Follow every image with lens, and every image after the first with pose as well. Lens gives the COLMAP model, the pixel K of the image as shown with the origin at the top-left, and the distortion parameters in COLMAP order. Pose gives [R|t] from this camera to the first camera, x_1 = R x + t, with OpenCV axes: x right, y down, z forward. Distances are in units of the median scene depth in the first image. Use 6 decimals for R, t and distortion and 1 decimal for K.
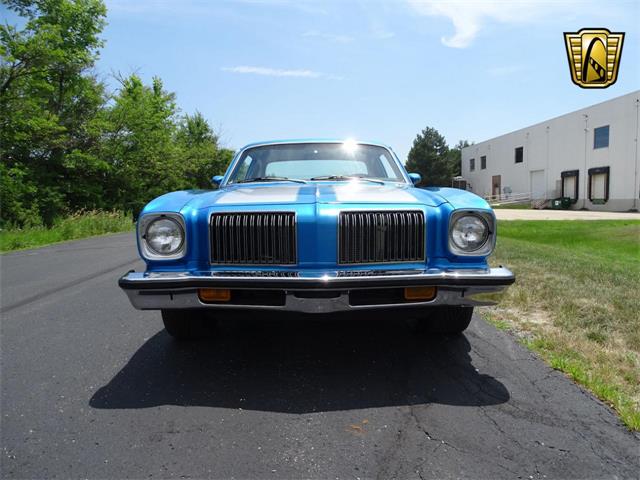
lens RADIAL K [[463.5, 0, 322.6], [0, 463.5, 239.3], [0, 0, 1]] dist [-0.003077, 0.007137]
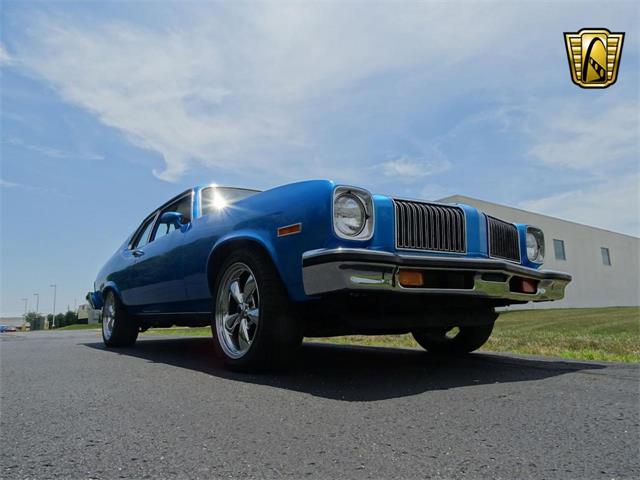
lens RADIAL K [[458.2, 0, 318.0], [0, 458.2, 242.3], [0, 0, 1]] dist [0.000550, 0.001564]
pose [[0.817679, 0.094412, 0.567879, -0.107383], [0.059905, 0.967149, -0.247049, 0.031149], [-0.572548, 0.236026, 0.785163, 0.042152]]
